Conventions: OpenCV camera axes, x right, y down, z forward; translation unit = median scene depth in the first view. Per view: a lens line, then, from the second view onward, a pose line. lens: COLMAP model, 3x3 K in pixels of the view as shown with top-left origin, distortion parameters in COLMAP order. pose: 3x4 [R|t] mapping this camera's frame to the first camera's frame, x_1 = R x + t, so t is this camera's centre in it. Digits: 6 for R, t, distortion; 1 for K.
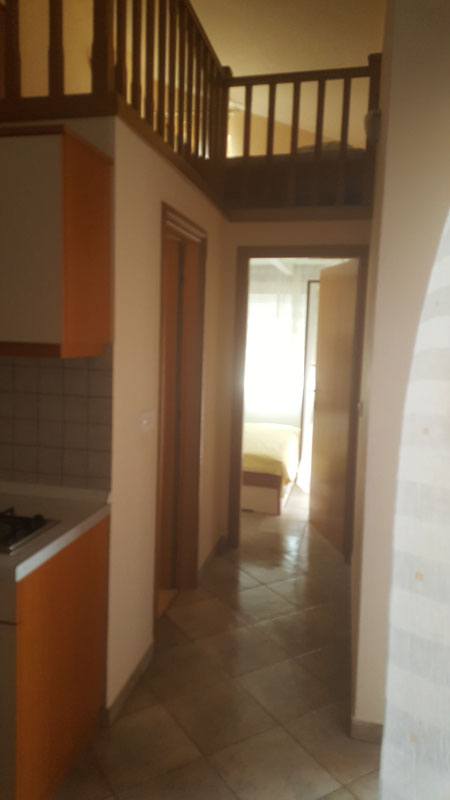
lens RADIAL K [[580.3, 0, 223.6], [0, 580.3, 392.5], [0, 0, 1]] dist [0.130520, -0.195290]
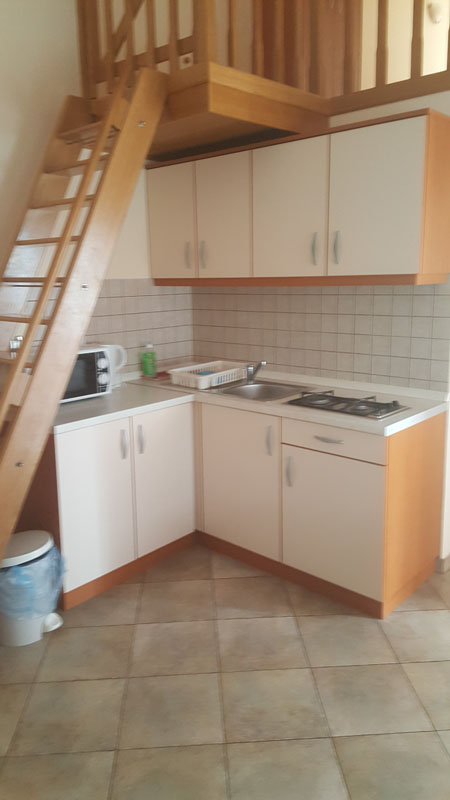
lens RADIAL K [[580.3, 0, 223.6], [0, 580.3, 392.5], [0, 0, 1]] dist [0.130520, -0.195290]
pose [[0.870519, 0.041383, -0.490391, 0.007886], [0.002042, 0.996146, 0.087686, 0.057349], [0.492130, -0.077334, 0.867080, -0.339115]]
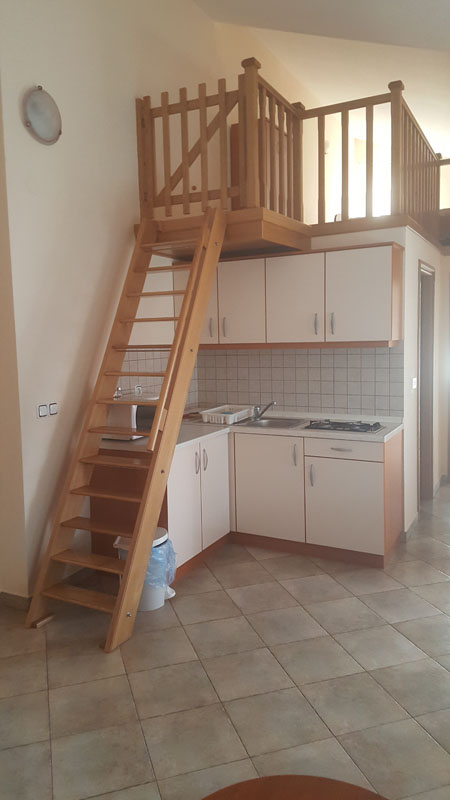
lens RADIAL K [[580.3, 0, 223.6], [0, 580.3, 392.5], [0, 0, 1]] dist [0.130520, -0.195290]
pose [[0.964087, -0.036014, -0.263135, -0.253549], [0.033392, 0.999338, -0.014430, 0.097177], [0.263480, 0.005125, 0.964651, -1.010271]]
